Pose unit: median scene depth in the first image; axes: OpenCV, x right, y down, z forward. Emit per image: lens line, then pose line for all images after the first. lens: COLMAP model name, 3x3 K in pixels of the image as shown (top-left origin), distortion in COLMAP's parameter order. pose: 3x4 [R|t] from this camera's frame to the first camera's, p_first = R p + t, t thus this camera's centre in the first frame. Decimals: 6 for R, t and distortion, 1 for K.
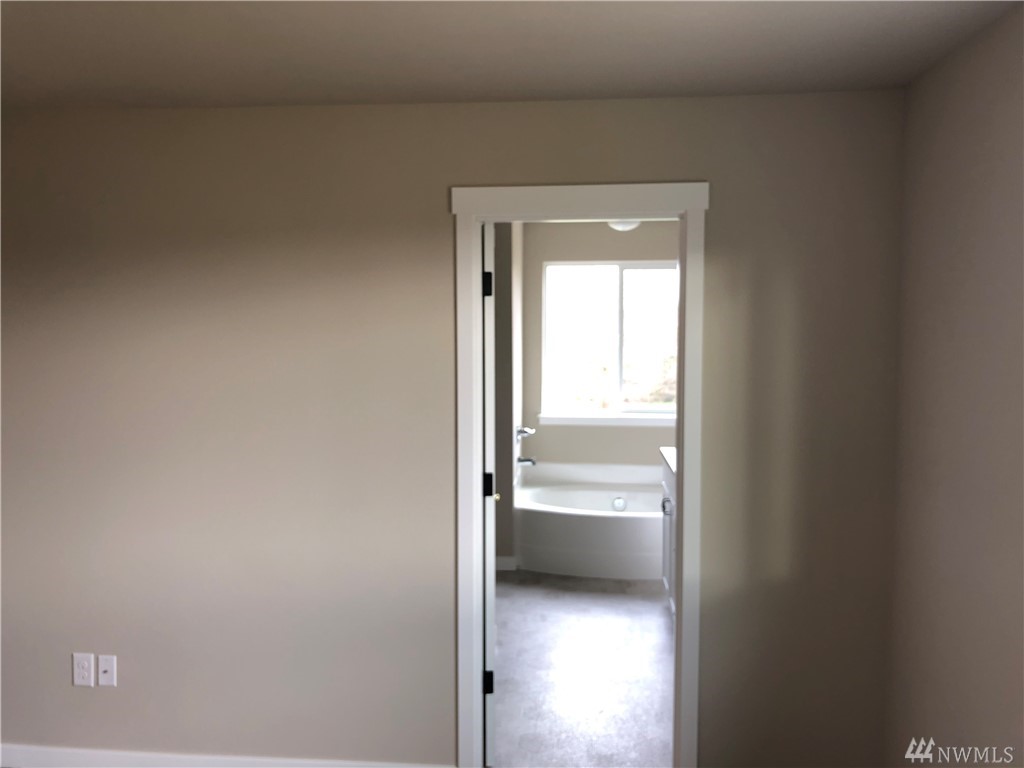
lens RADIAL K [[838.4, 0, 516.4], [0, 838.4, 375.4], [0, 0, 1]] dist [-0.001055, 0.036672]
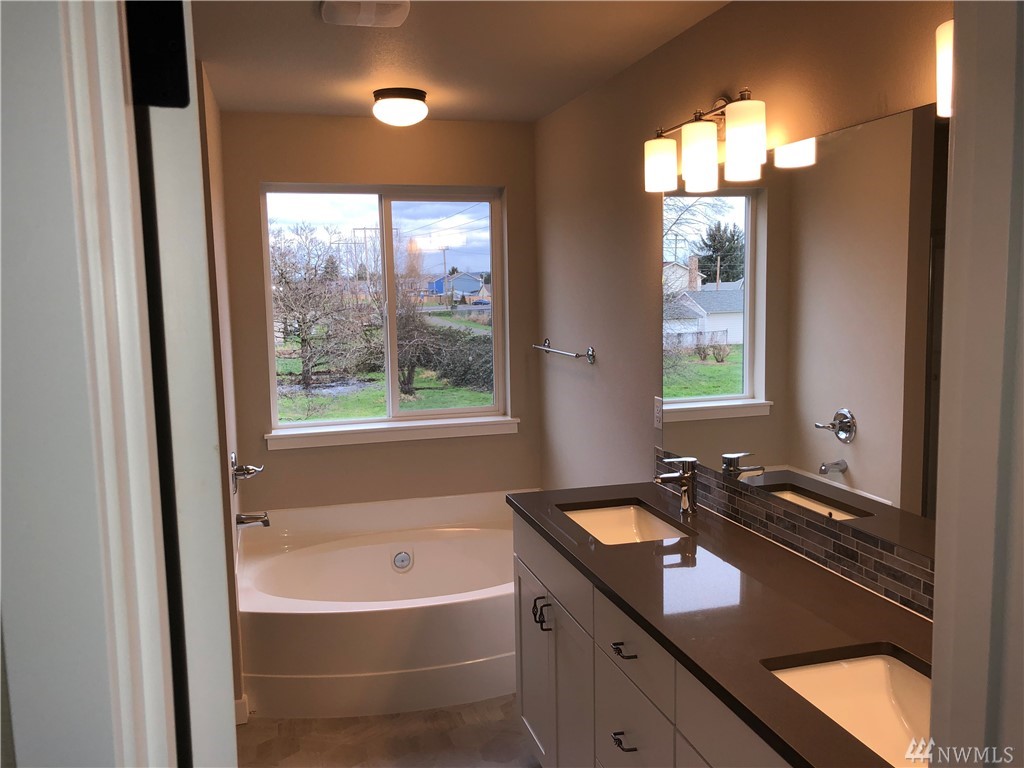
lens RADIAL K [[838.4, 0, 516.4], [0, 838.4, 375.4], [0, 0, 1]] dist [-0.001055, 0.036672]
pose [[0.935809, -0.055577, 0.348099, -0.014418], [0.042110, 0.998047, 0.046141, -0.019637], [-0.349983, -0.028521, 0.936322, 0.386983]]
